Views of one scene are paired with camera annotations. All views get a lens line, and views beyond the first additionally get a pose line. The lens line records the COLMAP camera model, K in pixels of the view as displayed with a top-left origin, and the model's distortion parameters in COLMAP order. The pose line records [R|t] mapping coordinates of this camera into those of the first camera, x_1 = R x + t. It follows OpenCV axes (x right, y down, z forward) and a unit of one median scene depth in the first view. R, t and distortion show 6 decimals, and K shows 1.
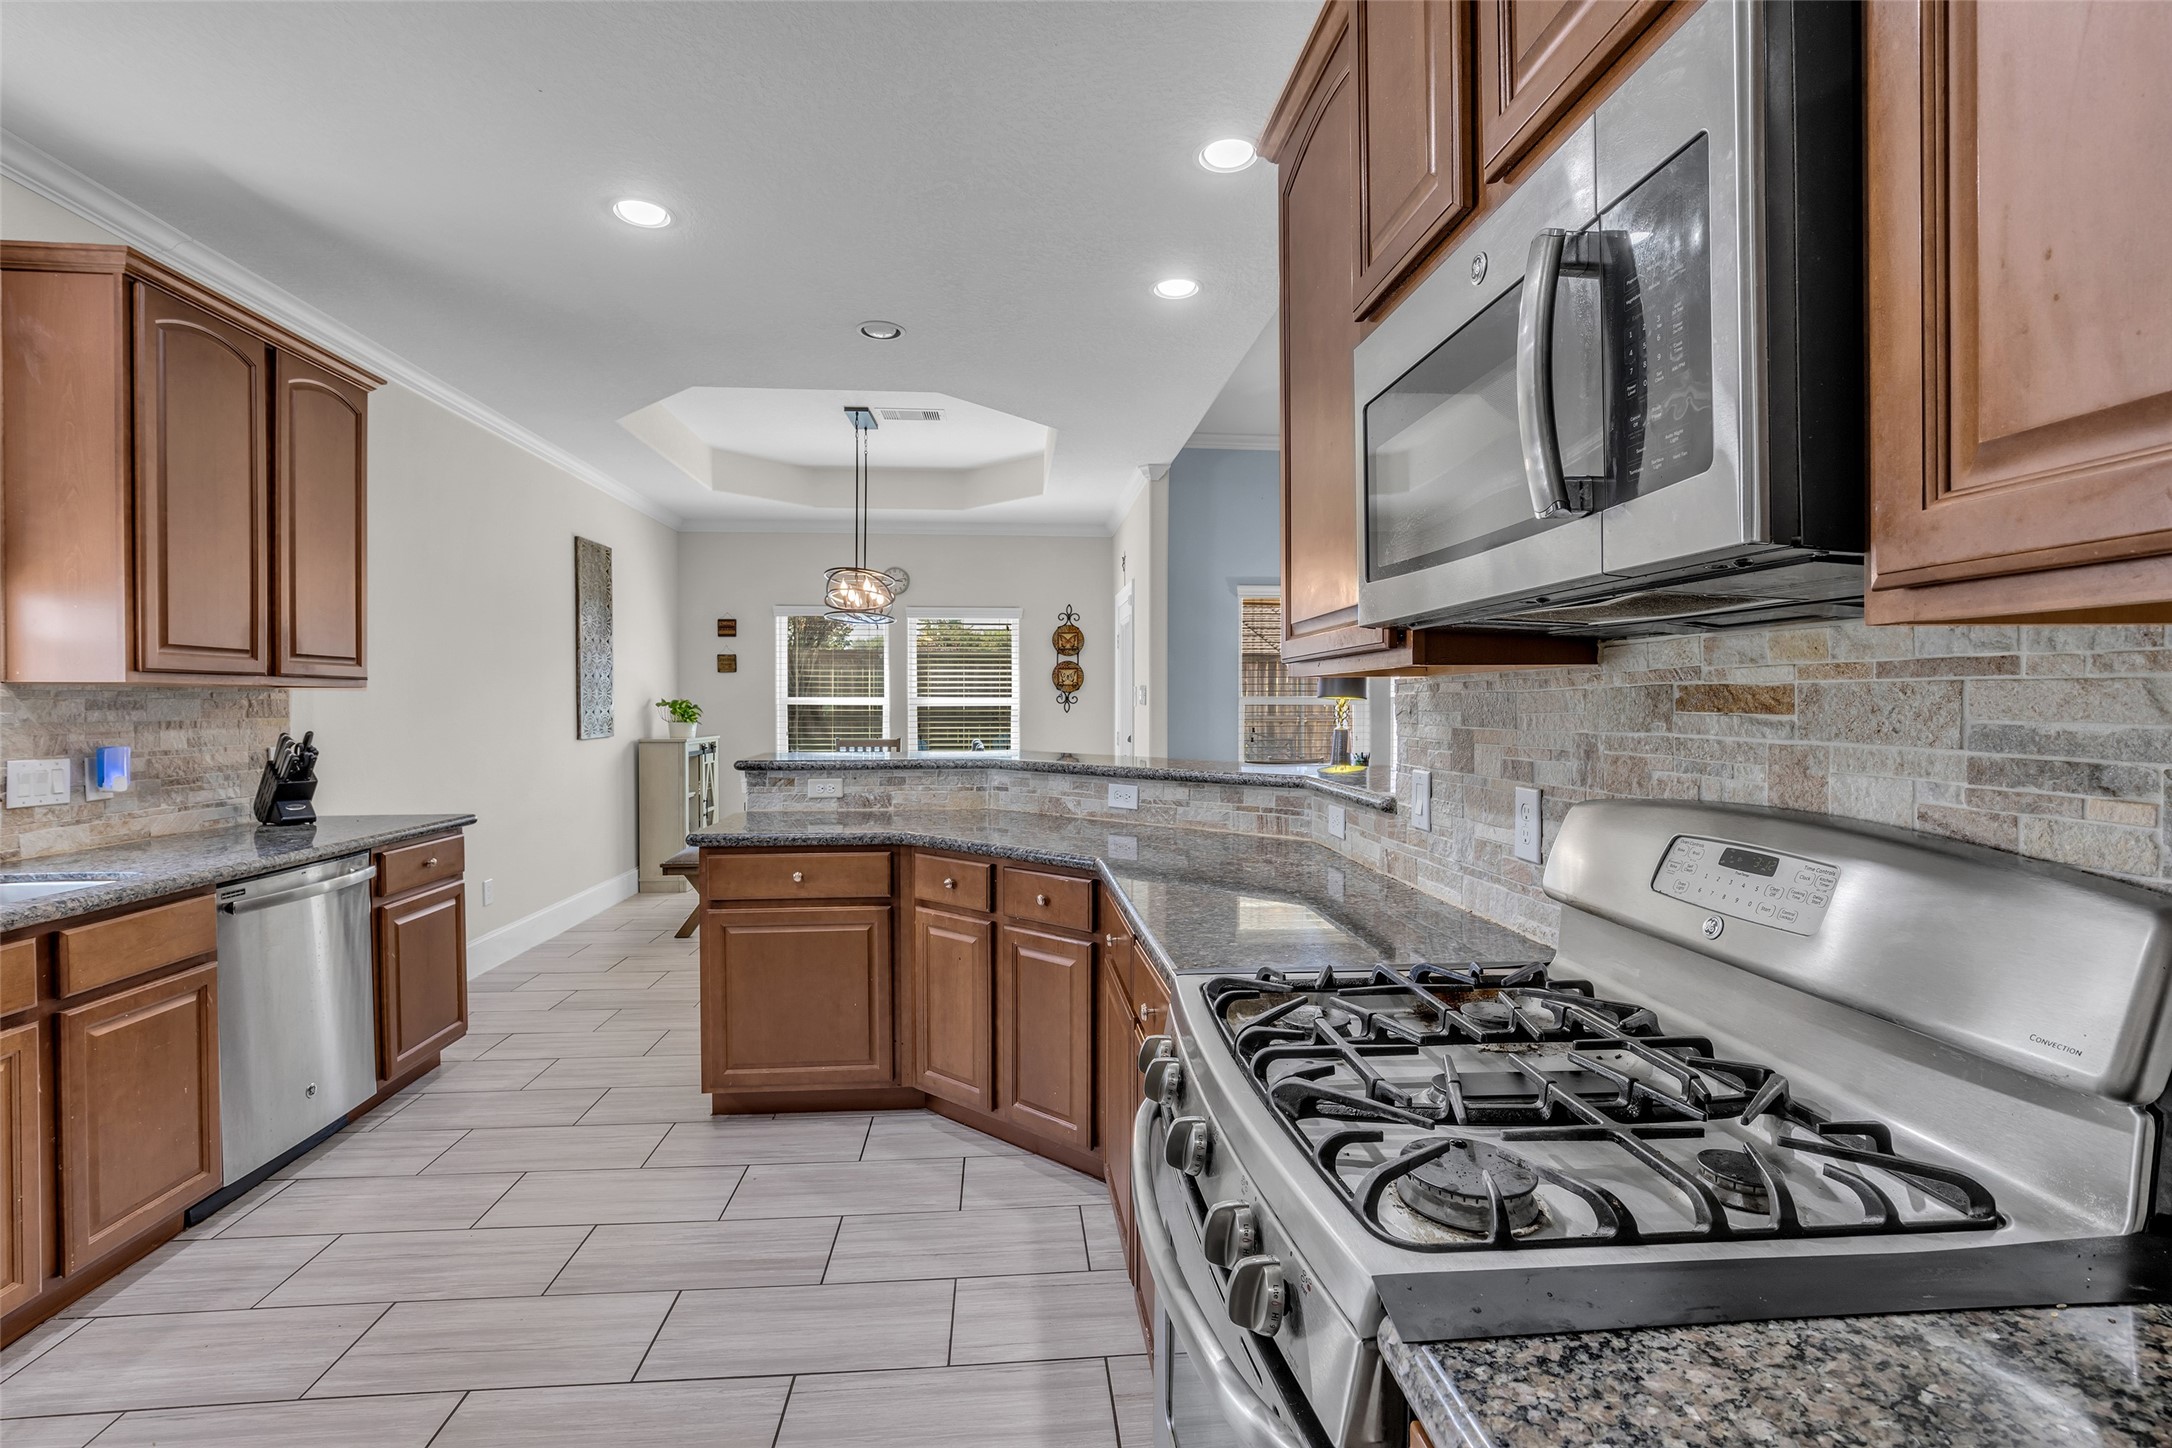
lens RADIAL K [[993.4, 0, 1086.7], [0, 993.4, 715.6], [0, 0, 1]] dist [-0.019765, 0.005047]
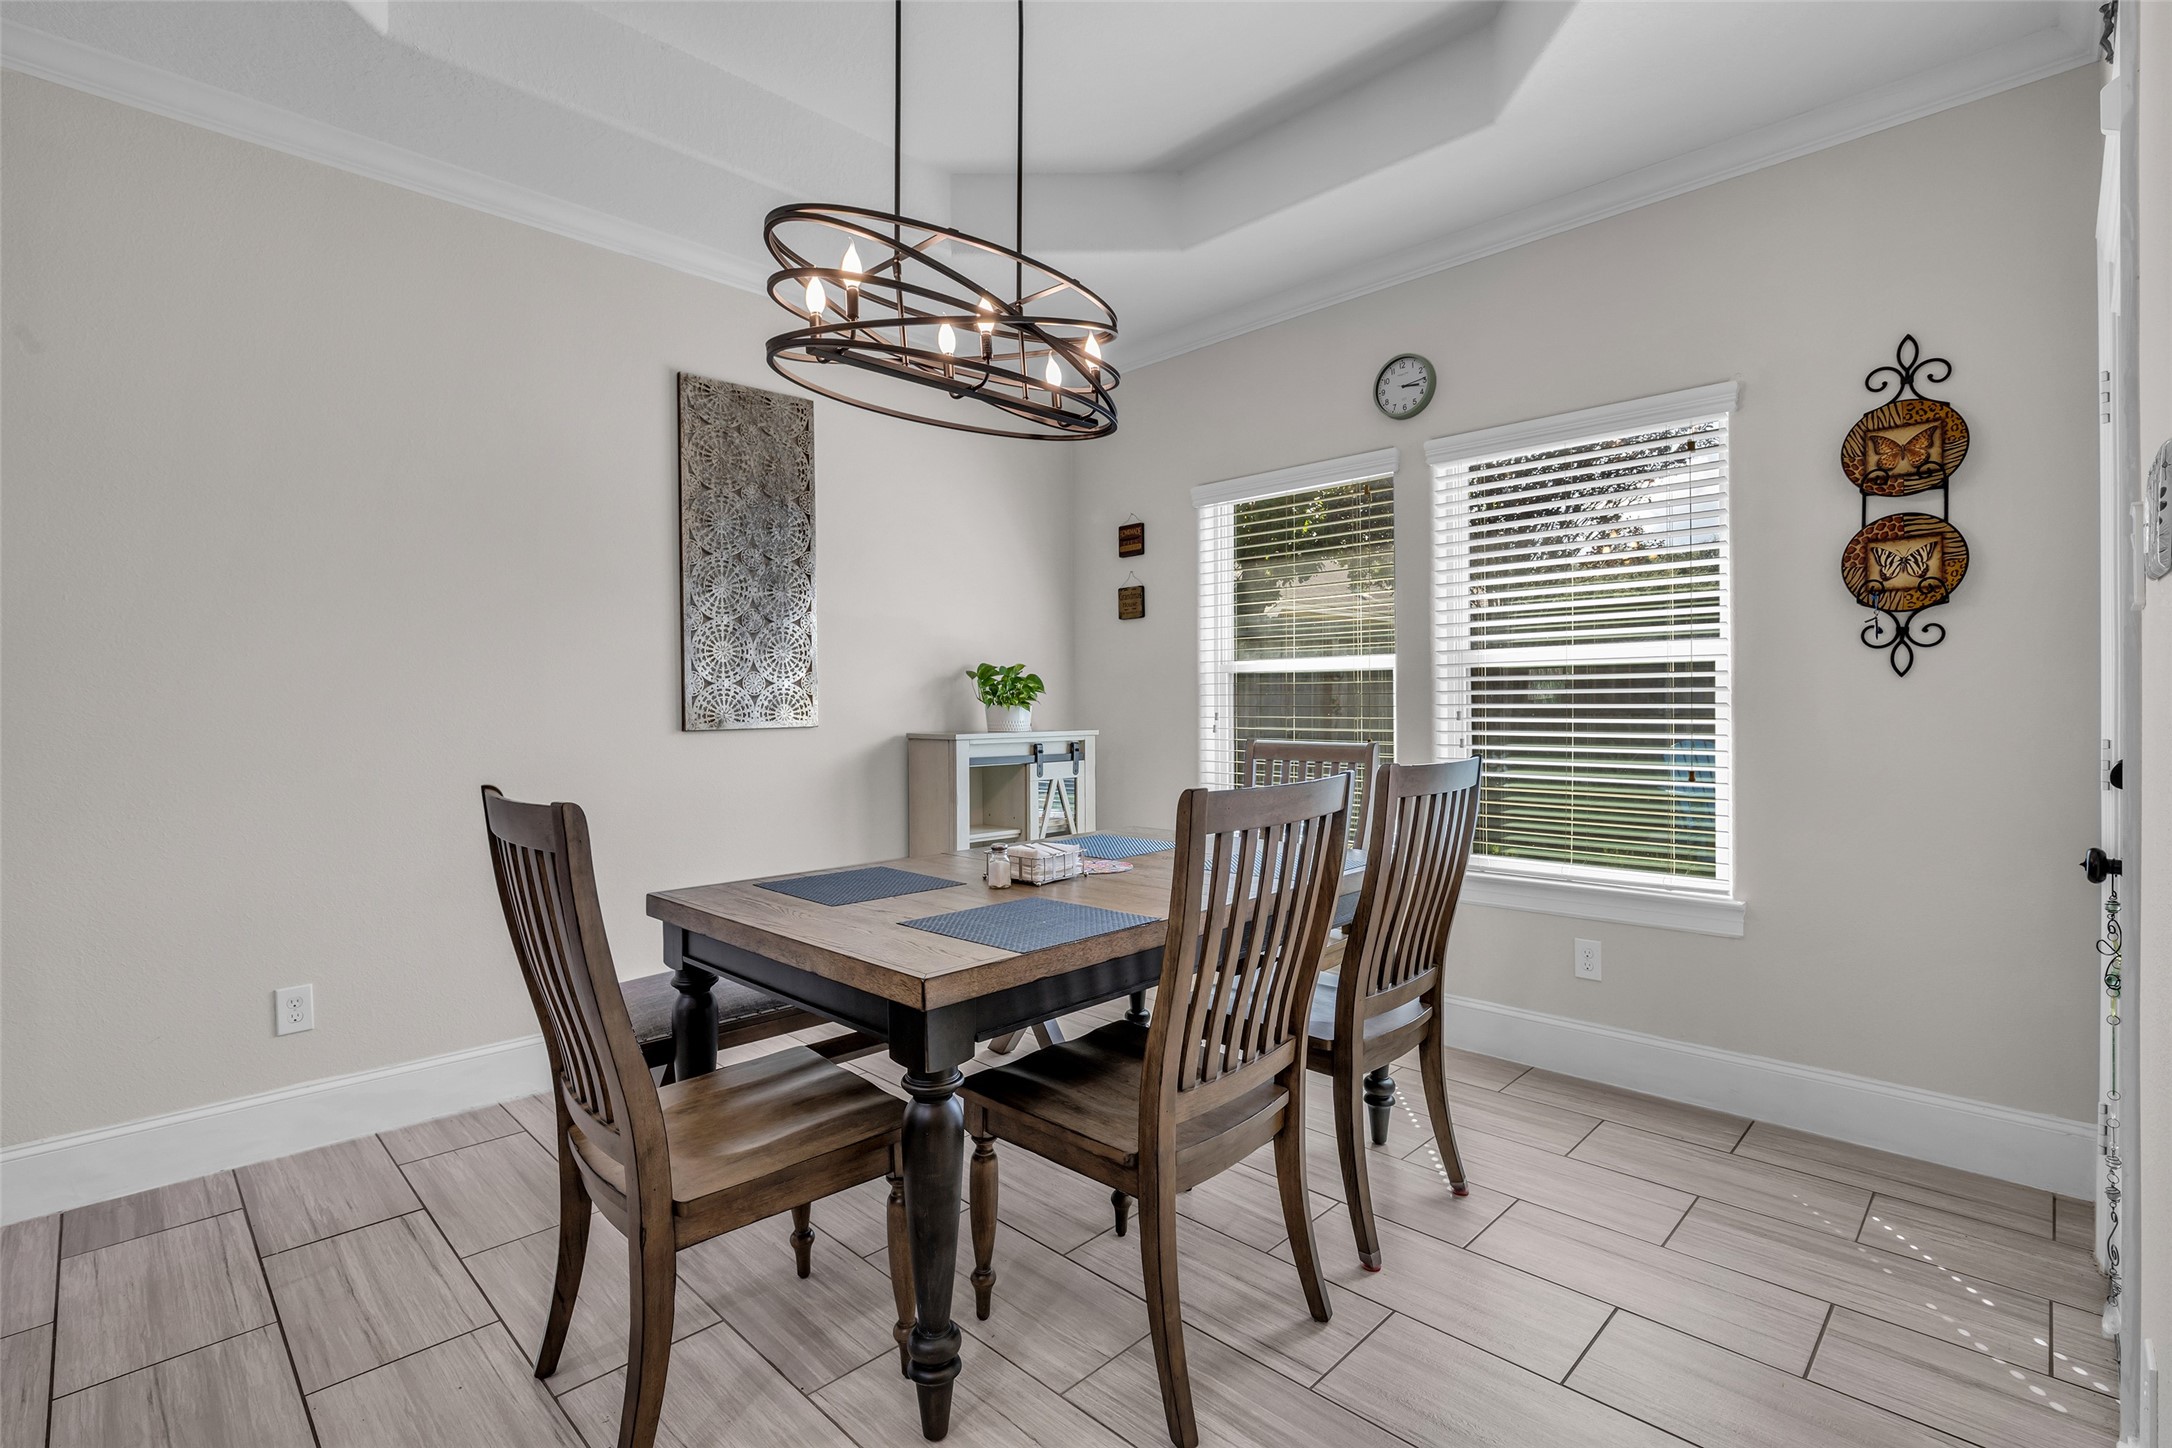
lens RADIAL K [[999.9, 0, 1075.2], [0, 999.9, 702.8], [0, 0, 1]] dist [-0.022313, 0.006049]
pose [[0.641011, -0.004189, -0.767521, 0.123836], [-0.002341, 0.999970, -0.007413, 0.019858], [0.767528, 0.006548, 0.640981, 1.386497]]
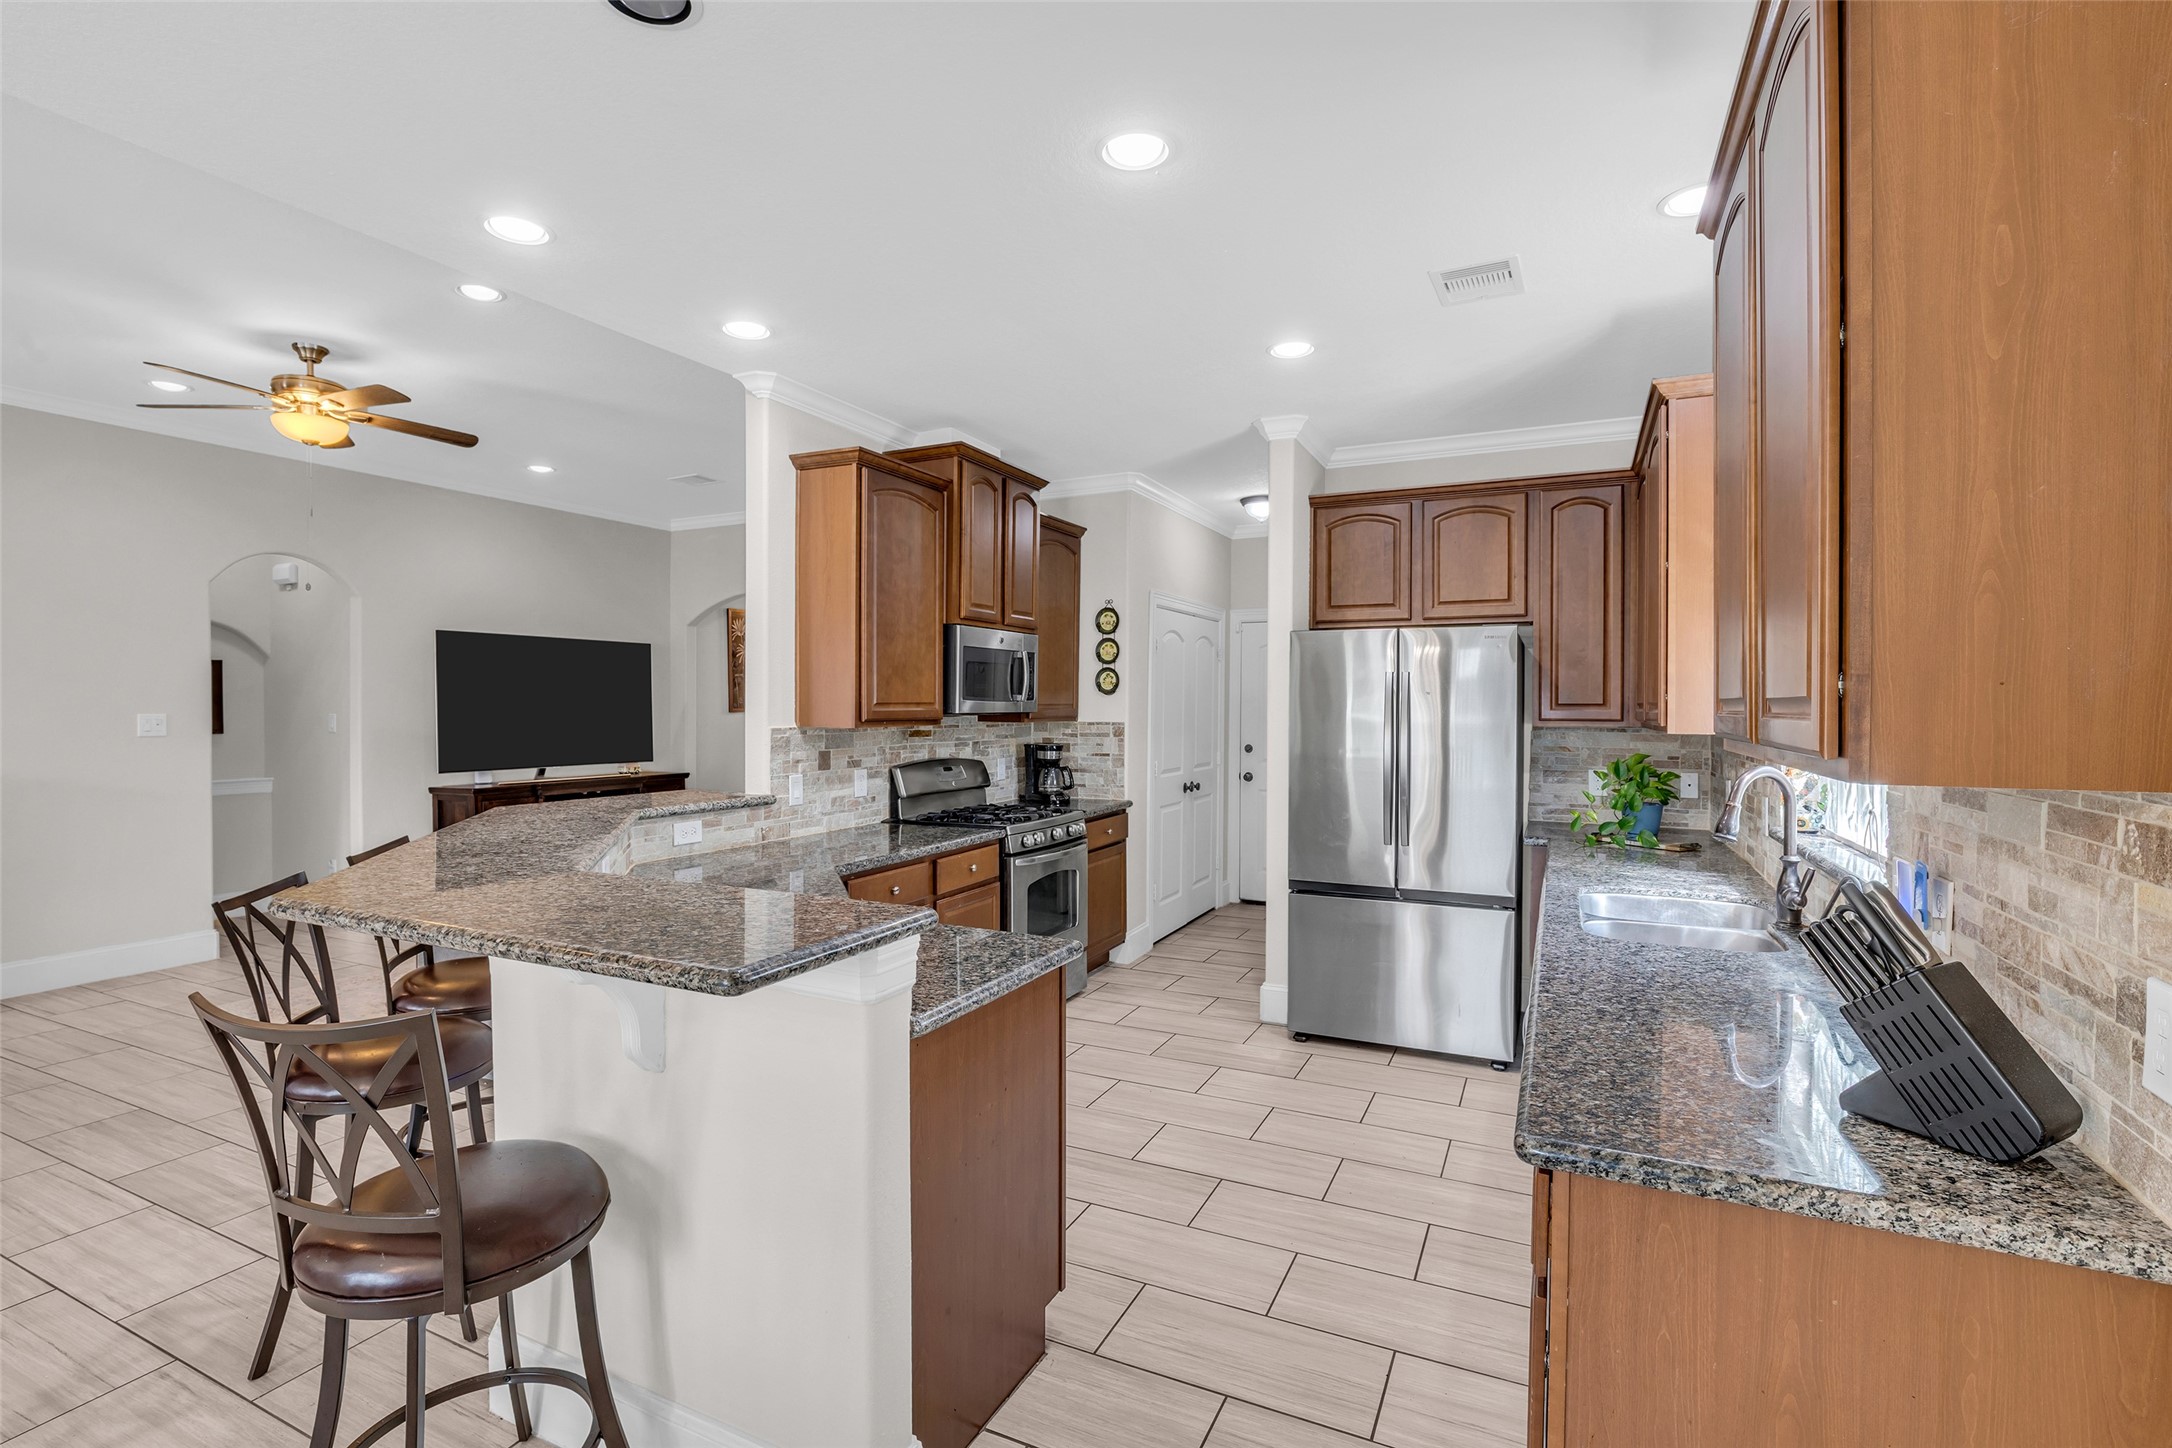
lens RADIAL K [[993.4, 0, 1086.7], [0, 993.4, 715.6], [0, 0, 1]] dist [-0.019765, 0.005047]
pose [[-0.860777, -0.006580, 0.508940, -0.691028], [0.005533, 0.999736, 0.022284, -0.060753], [-0.508953, 0.021997, -0.860513, 1.436664]]
